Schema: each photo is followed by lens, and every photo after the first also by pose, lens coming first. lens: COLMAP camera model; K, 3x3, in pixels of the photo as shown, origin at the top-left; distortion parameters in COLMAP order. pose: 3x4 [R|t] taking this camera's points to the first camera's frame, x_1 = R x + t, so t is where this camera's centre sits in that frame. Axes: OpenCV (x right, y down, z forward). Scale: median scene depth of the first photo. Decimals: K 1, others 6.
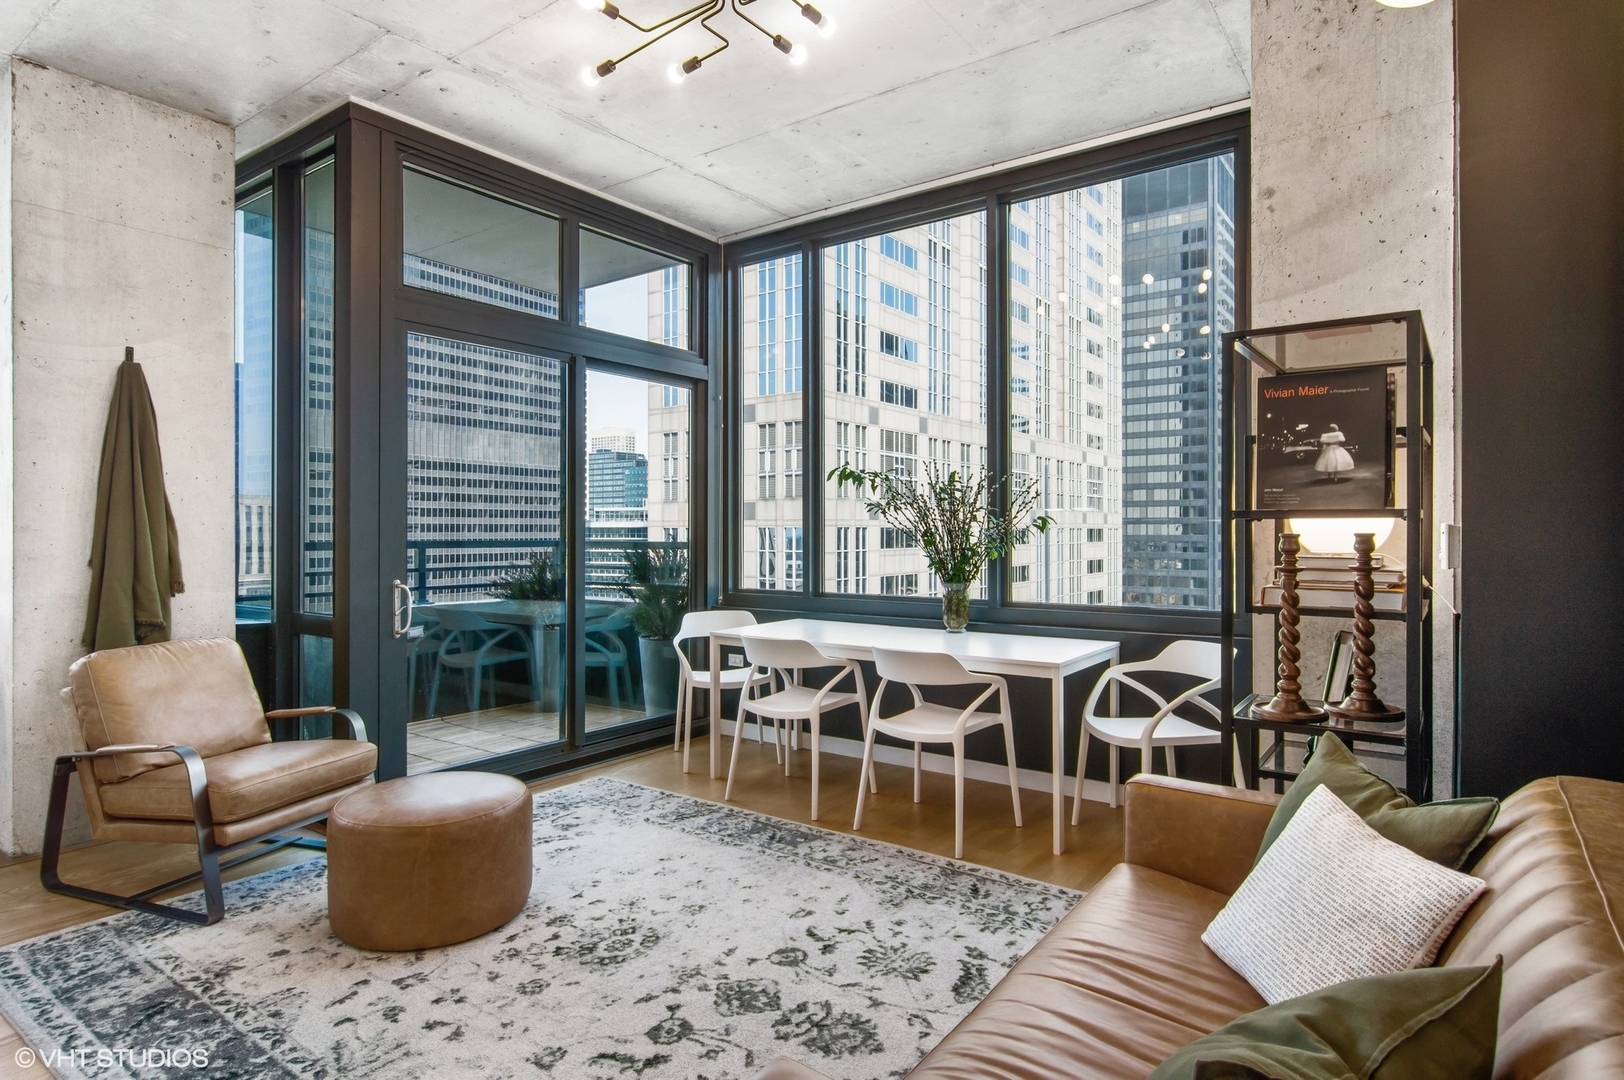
lens RADIAL K [[891.6, 0, 805.3], [0, 891.6, 531.2], [0, 0, 1]] dist [-0.008112, 0.002158]
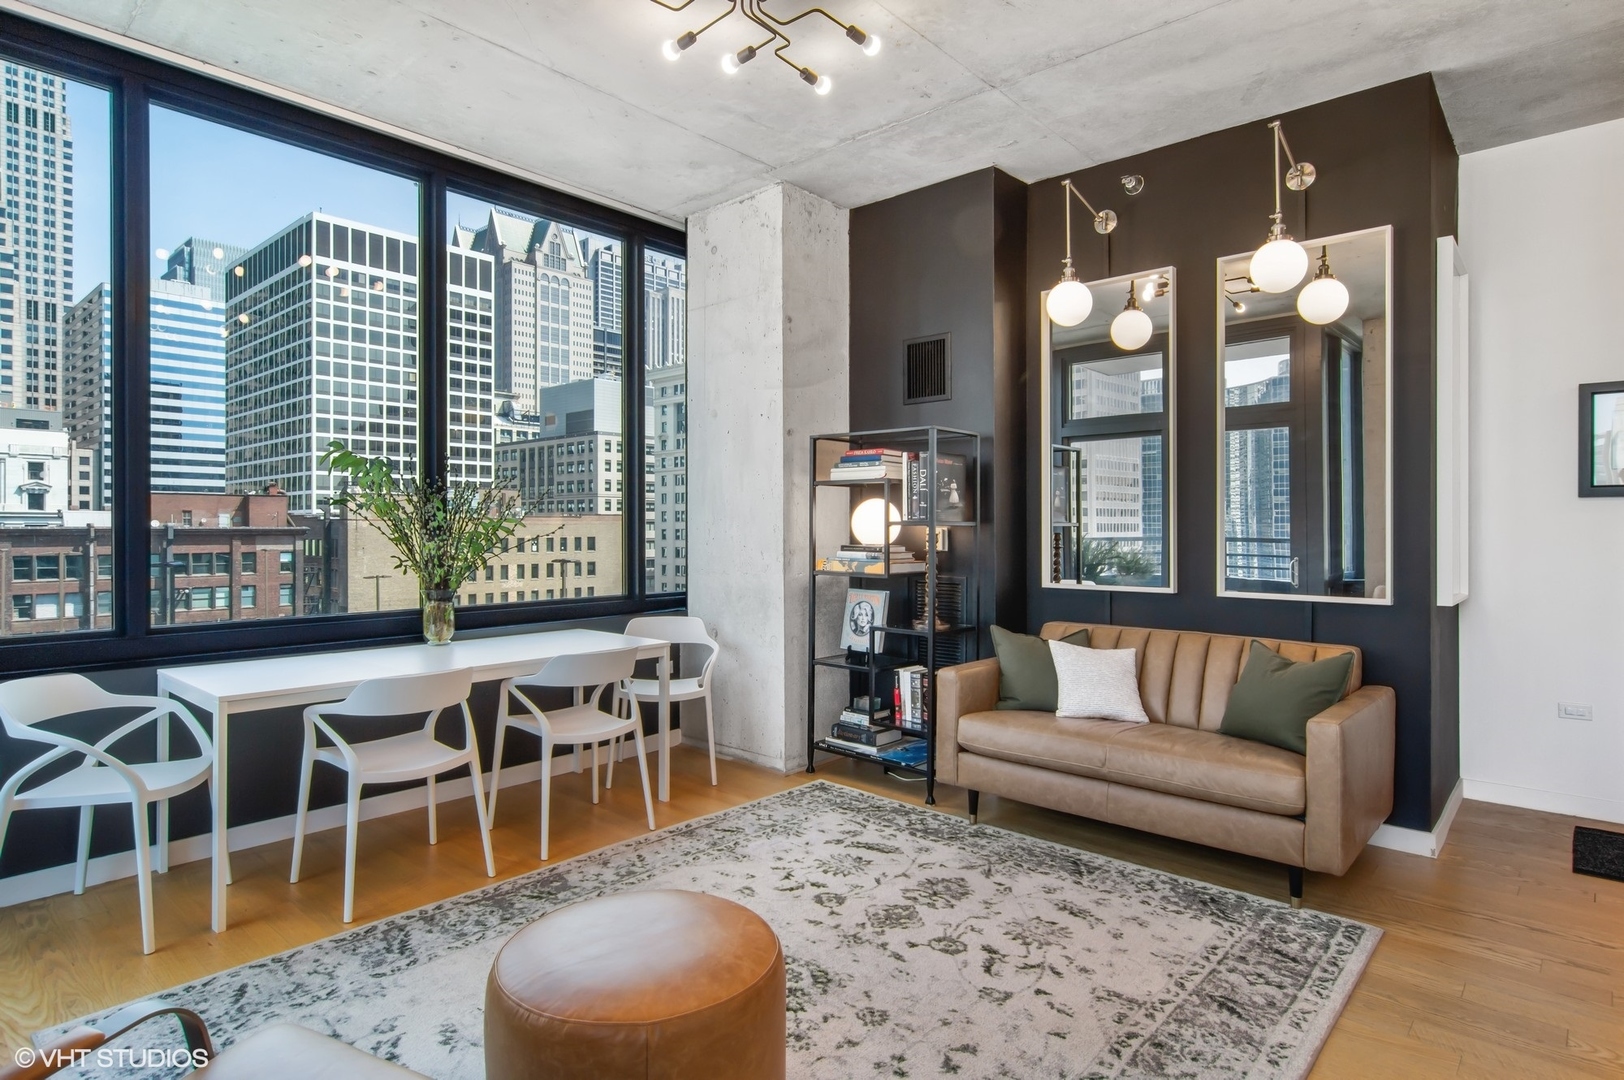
lens RADIAL K [[891.6, 0, 805.3], [0, 891.6, 531.2], [0, 0, 1]] dist [-0.008112, 0.002158]
pose [[0.094875, -0.003522, 0.995483, -0.805180], [0.003732, 0.999988, 0.003183, -0.003316], [-0.995482, 0.003413, 0.094887, 0.631114]]
